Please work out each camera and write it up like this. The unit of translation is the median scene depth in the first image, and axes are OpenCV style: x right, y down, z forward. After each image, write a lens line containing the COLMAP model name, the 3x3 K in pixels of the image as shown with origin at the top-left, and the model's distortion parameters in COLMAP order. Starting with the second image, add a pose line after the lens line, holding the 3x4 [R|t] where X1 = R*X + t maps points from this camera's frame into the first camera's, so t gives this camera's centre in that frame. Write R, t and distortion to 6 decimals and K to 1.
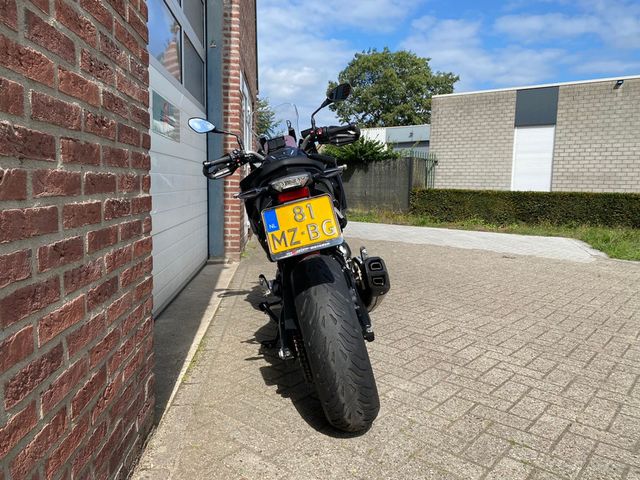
lens RADIAL K [[488.0, 0, 320.0], [0, 488.0, 240.0], [0, 0, 1]] dist [0.031930, -0.037284]
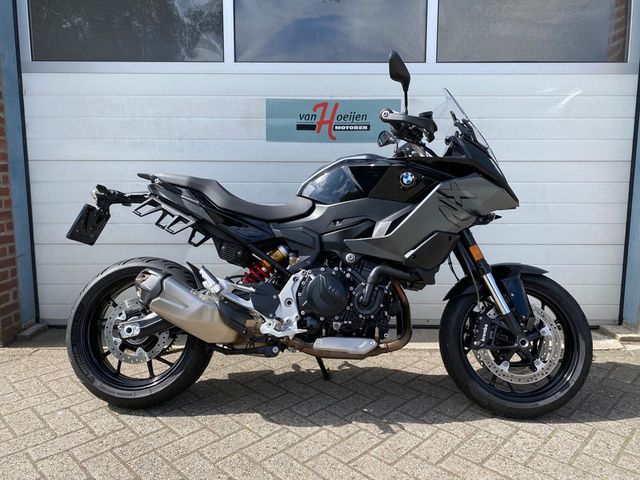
lens RADIAL K [[488.0, 0, 320.0], [0, 488.0, 240.0], [0, 0, 1]] dist [0.031930, -0.037284]
pose [[-0.083673, 0.113788, -0.989975, 0.239607], [-0.120189, 0.985054, 0.123380, -0.059400], [0.989219, 0.129308, -0.068746, 0.445440]]
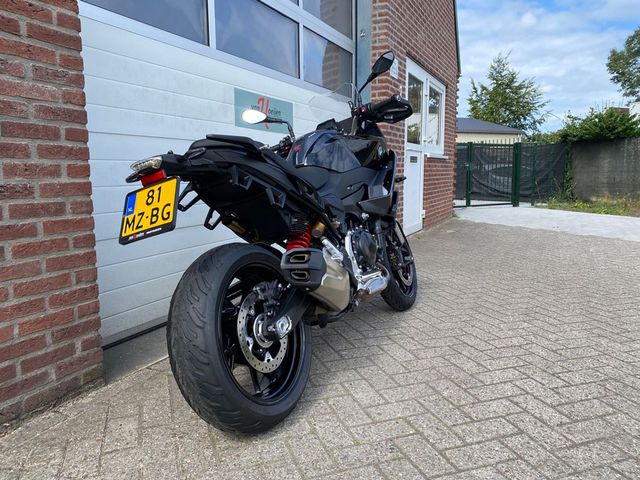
lens RADIAL K [[486.6, 0, 320.3], [0, 486.6, 238.0], [0, 0, 1]] dist [0.034367, -0.039202]
pose [[0.862704, 0.040736, -0.504066, 0.143759], [-0.032609, 0.999157, 0.024937, -0.000987], [0.504657, -0.005076, 0.863305, 0.055095]]
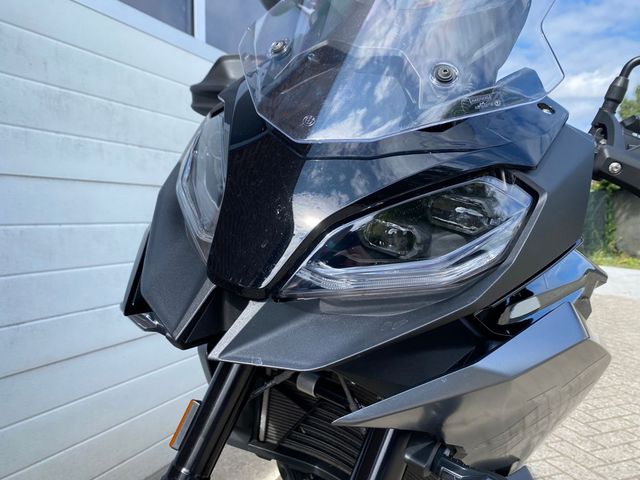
lens RADIAL K [[489.8, 0, 313.9], [0, 489.8, 239.6], [0, 0, 1]] dist [-0.002490, -0.006619]
pose [[0.851390, 0.001553, -0.524531, 0.045825], [-0.040388, 0.997221, -0.062604, -0.027631], [0.522976, 0.074485, 0.849087, 0.176593]]
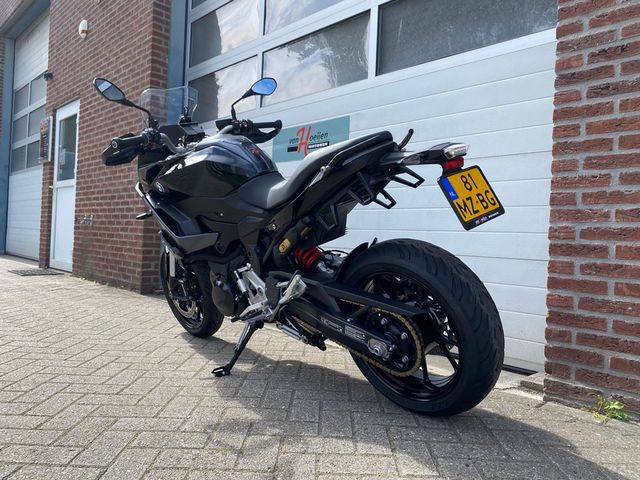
lens RADIAL K [[489.2, 0, 322.5], [0, 489.2, 238.1], [0, 0, 1]] dist [0.032258, -0.037365]
pose [[-0.773597, -0.052723, -0.631481, 0.128535], [-0.130772, 0.988364, 0.077684, -0.053576], [0.620038, 0.142676, -0.771490, 0.773331]]
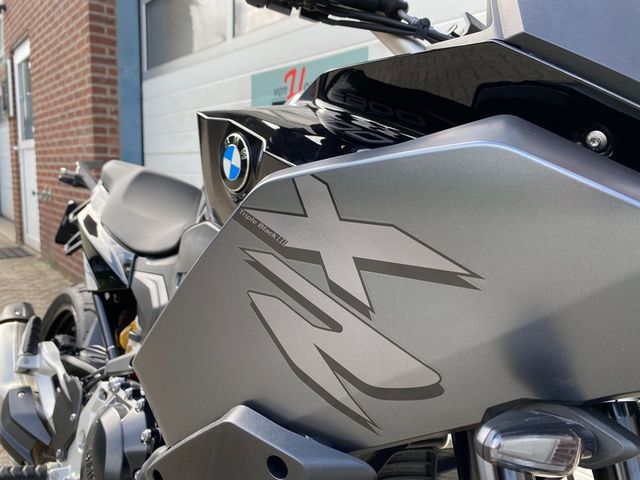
lens RADIAL K [[488.0, 0, 320.0], [0, 488.0, 240.0], [0, 0, 1]] dist [0.031930, -0.037284]
pose [[-0.817037, 0.044688, -0.574851, 0.017113], [-0.102569, 0.969826, 0.221174, -0.085115], [0.567389, 0.239669, -0.787800, 0.652736]]
